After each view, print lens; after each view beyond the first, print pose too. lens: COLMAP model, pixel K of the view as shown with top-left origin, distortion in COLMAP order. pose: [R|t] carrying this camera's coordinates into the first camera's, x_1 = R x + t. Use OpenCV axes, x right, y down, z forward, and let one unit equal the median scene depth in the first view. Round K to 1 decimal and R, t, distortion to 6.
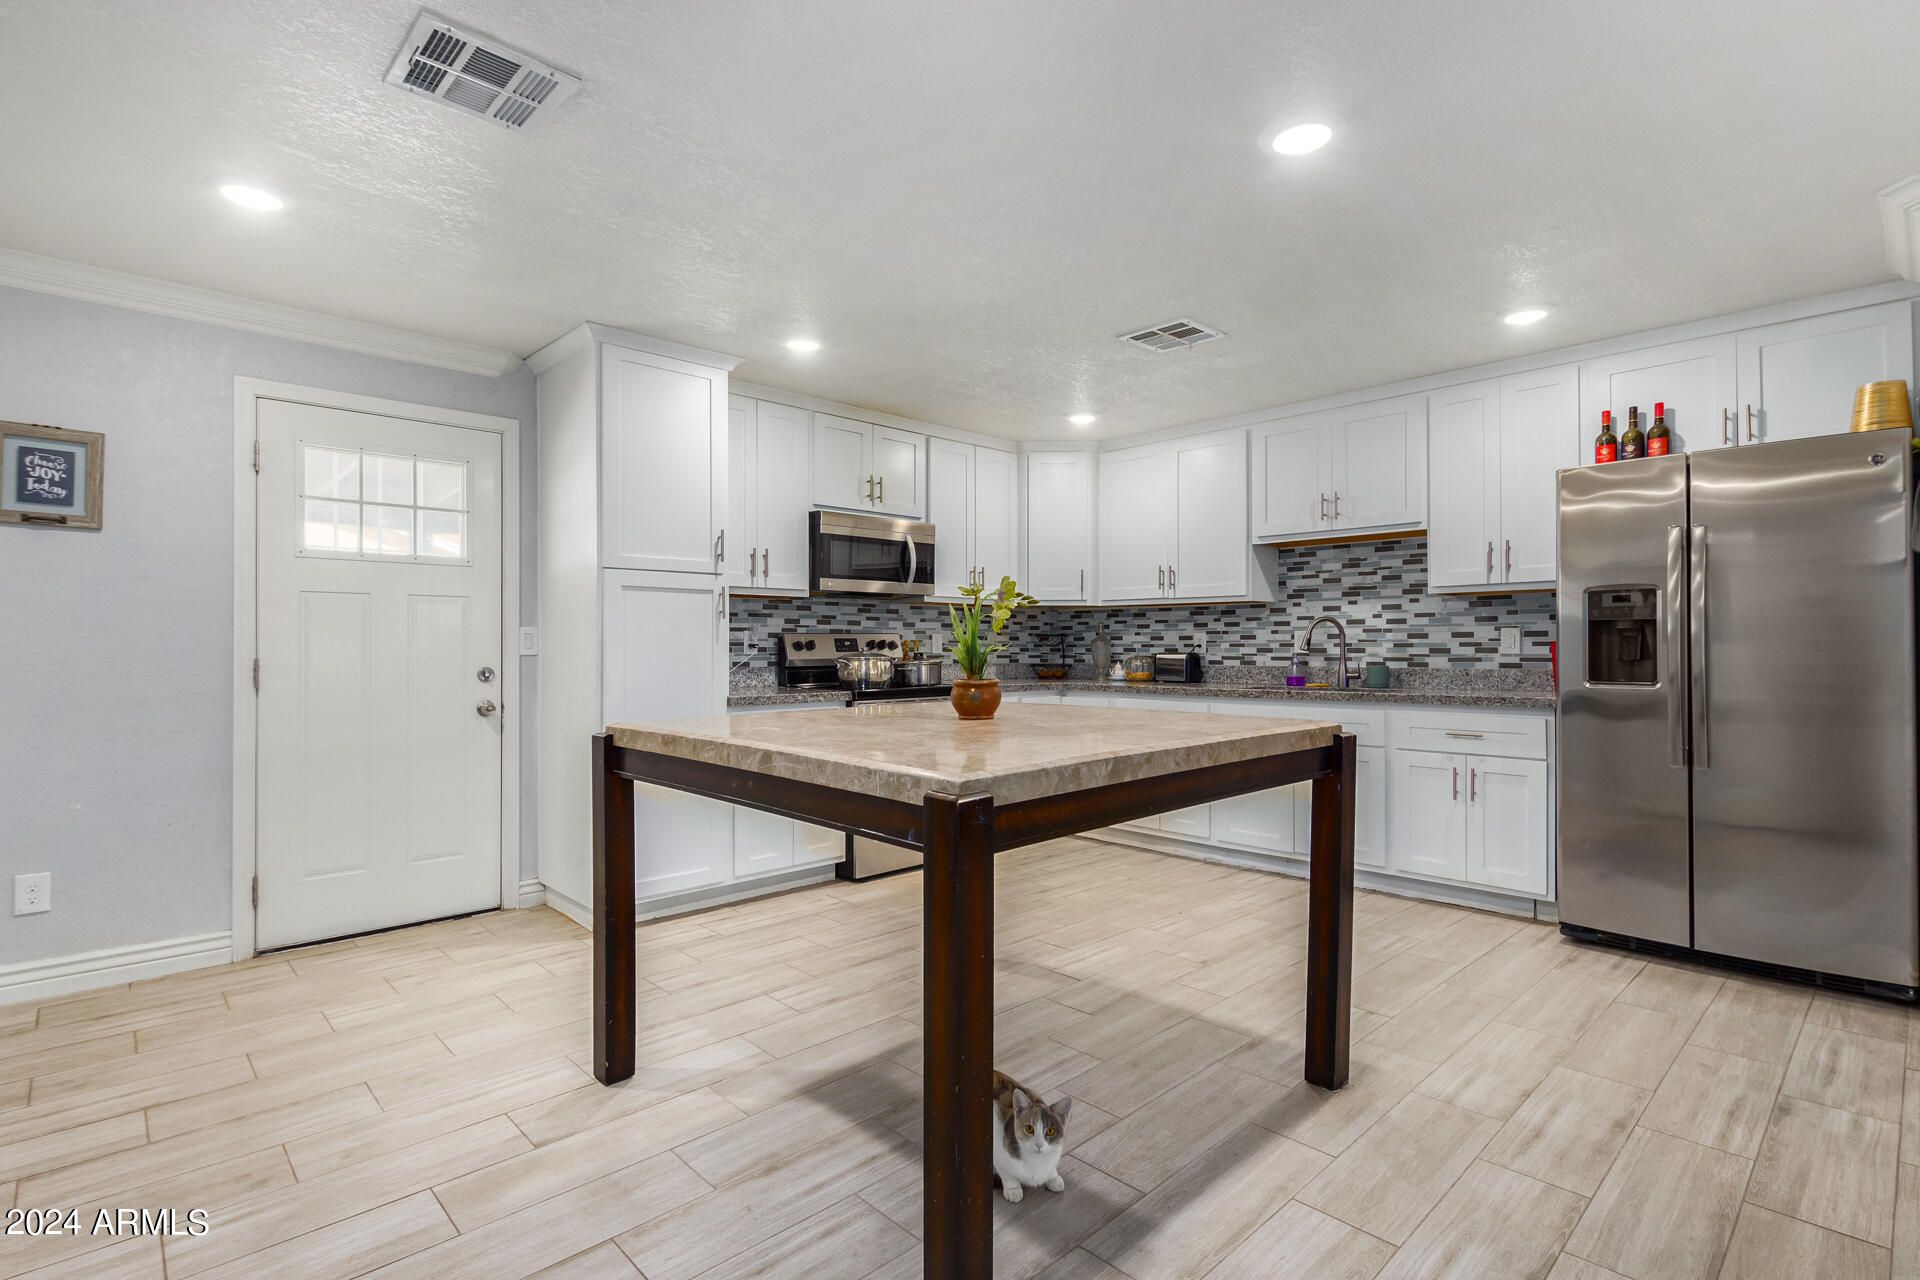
lens RADIAL K [[918.6, 0, 957.2], [0, 918.6, 617.5], [0, 0, 1]] dist [0.000772, 0.000199]
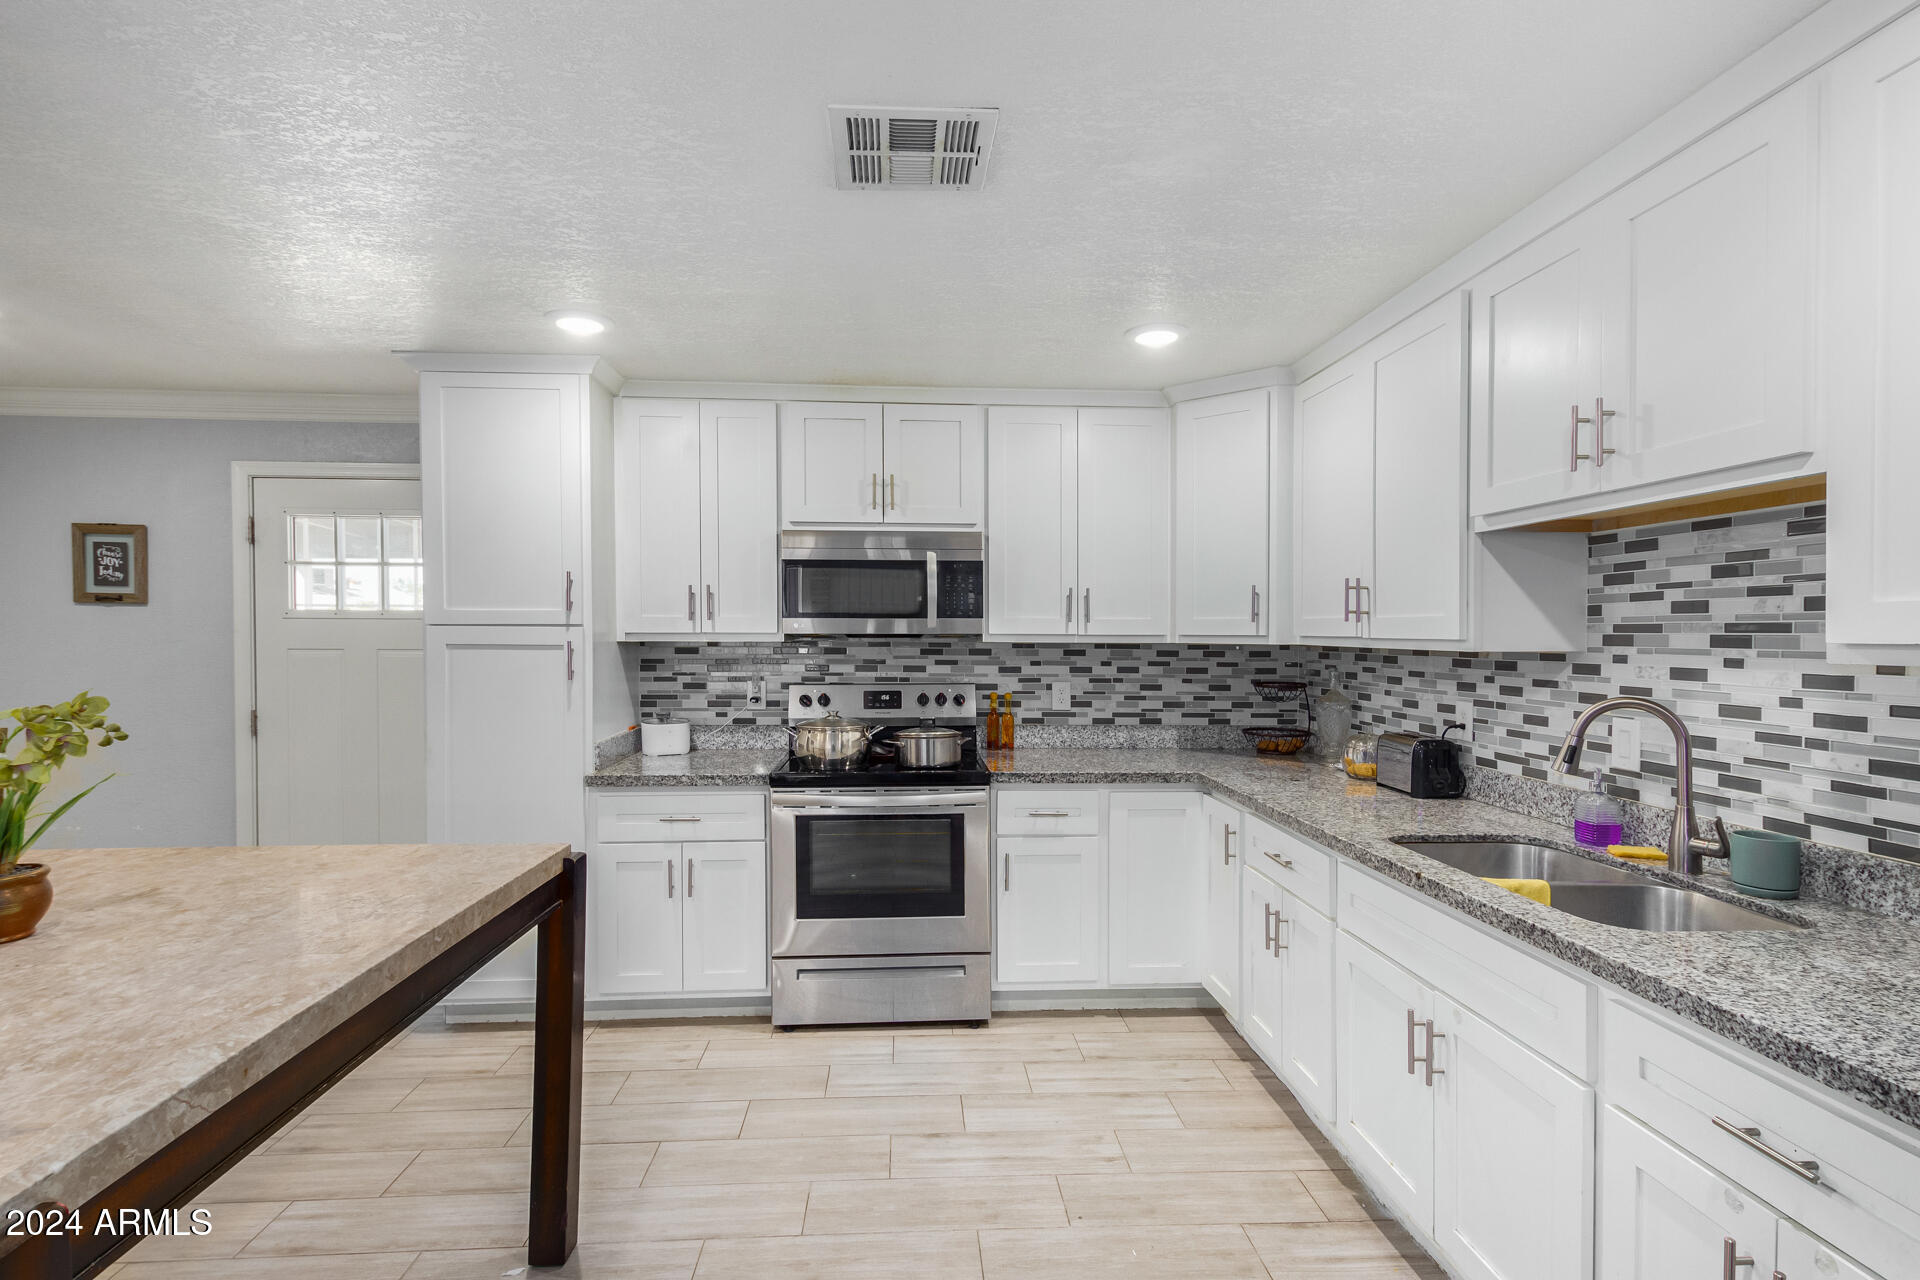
lens RADIAL K [[919.7, 0, 948.4], [0, 919.7, 631.8], [0, 0, 1]] dist [0.003734, -0.000480]
pose [[0.766474, 0.003071, -0.642269, 0.430592], [0.014750, 0.999641, 0.022381, -0.044567], [0.642106, -0.026628, 0.766153, 0.474815]]
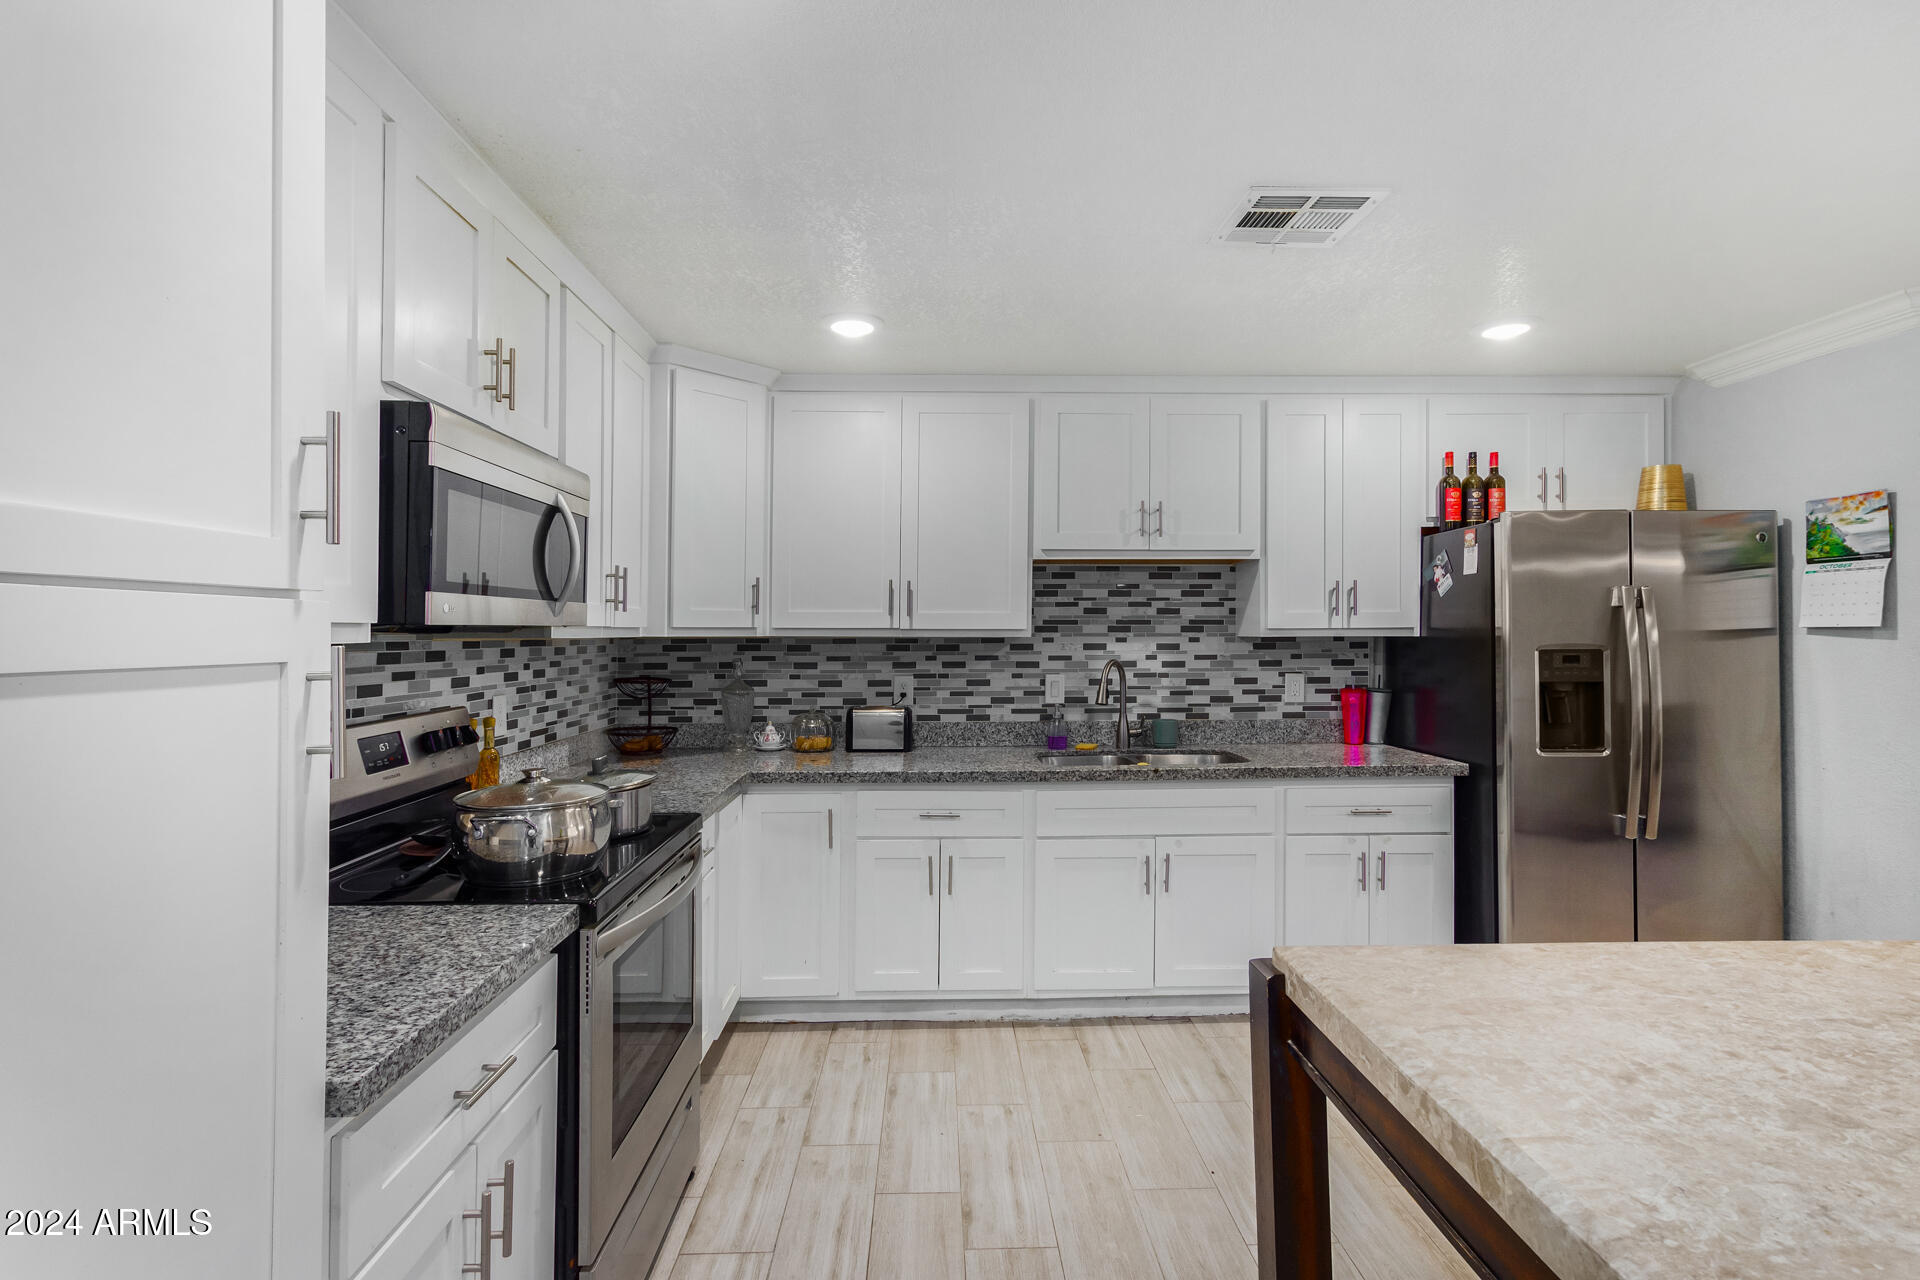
lens RADIAL K [[918.6, 0, 957.2], [0, 918.6, 617.5], [0, 0, 1]] dist [0.000772, 0.000199]
pose [[0.667218, 0.010066, 0.744795, -0.264366], [-0.021433, 0.999754, 0.005690, -0.037639], [-0.744554, -0.019760, 0.667269, 0.578311]]
